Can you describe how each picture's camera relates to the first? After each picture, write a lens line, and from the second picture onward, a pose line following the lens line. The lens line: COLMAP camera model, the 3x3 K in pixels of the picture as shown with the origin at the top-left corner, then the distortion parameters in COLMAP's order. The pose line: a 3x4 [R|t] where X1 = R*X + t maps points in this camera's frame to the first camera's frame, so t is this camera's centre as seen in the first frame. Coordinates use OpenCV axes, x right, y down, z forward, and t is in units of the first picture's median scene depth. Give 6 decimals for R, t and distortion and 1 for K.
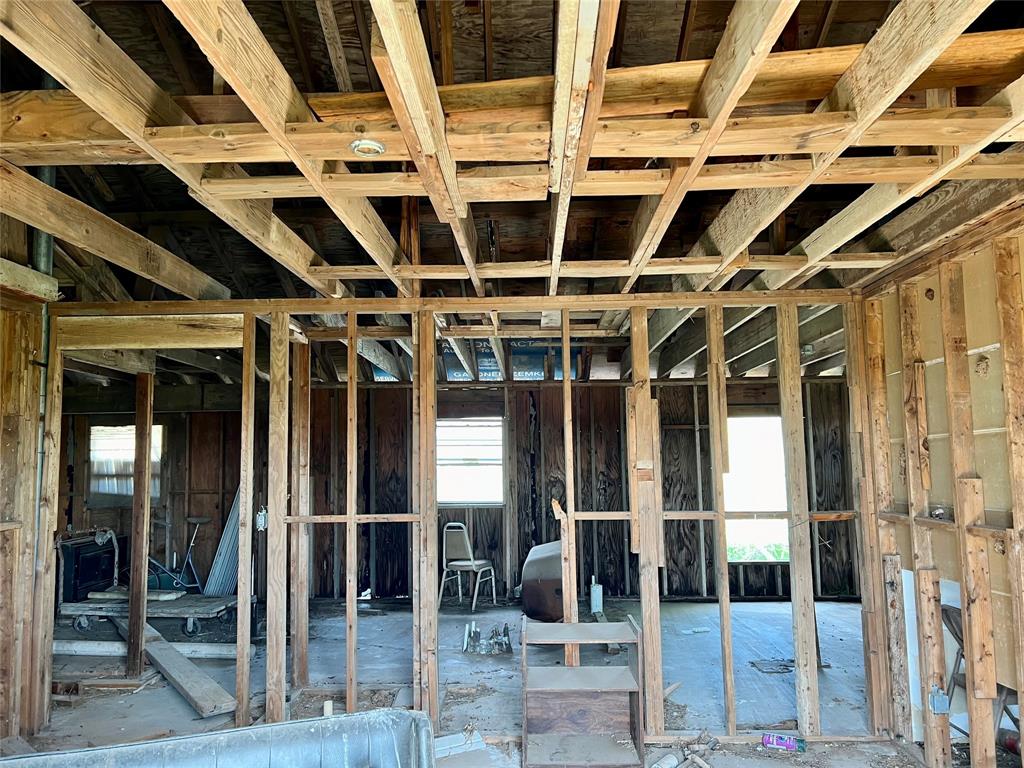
lens RADIAL K [[782.4, 0, 513.0], [0, 782.4, 383.6], [0, 0, 1]] dist [0.020788, -0.001284]
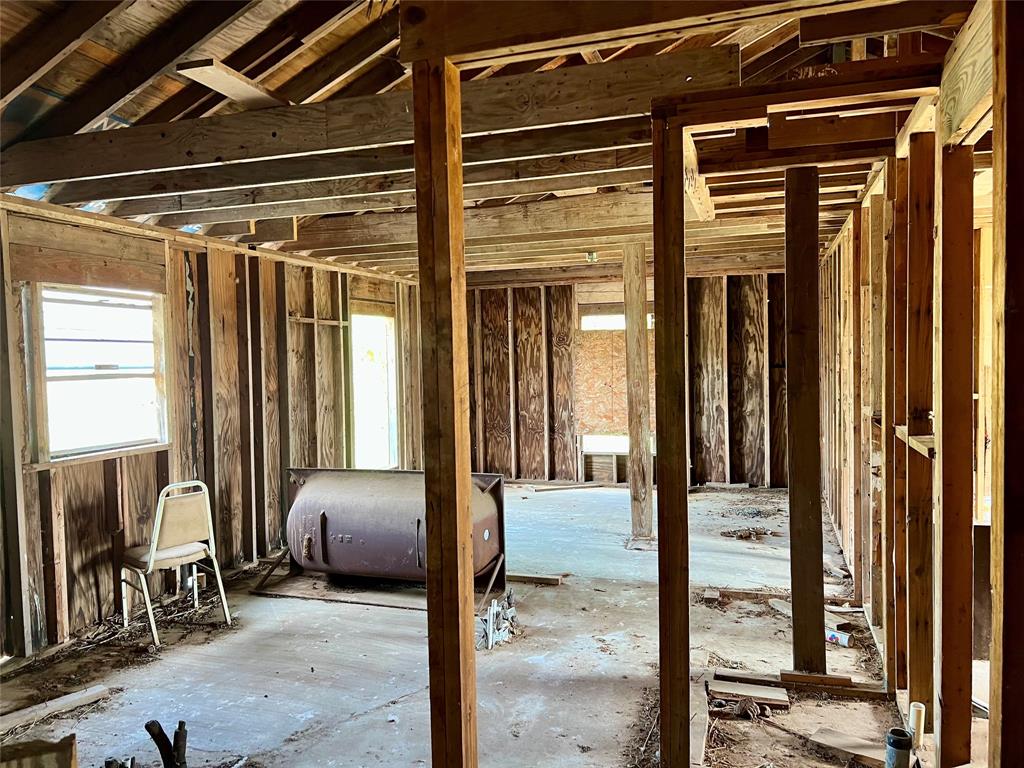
lens RADIAL K [[782.4, 0, 513.2], [0, 782.4, 385.9], [0, 0, 1]] dist [0.020788, -0.001284]
pose [[0.276621, -0.034872, 0.960346, -0.493362], [-0.073481, 0.995648, 0.057319, 0.058956], [-0.958166, -0.086423, 0.272855, 0.591015]]
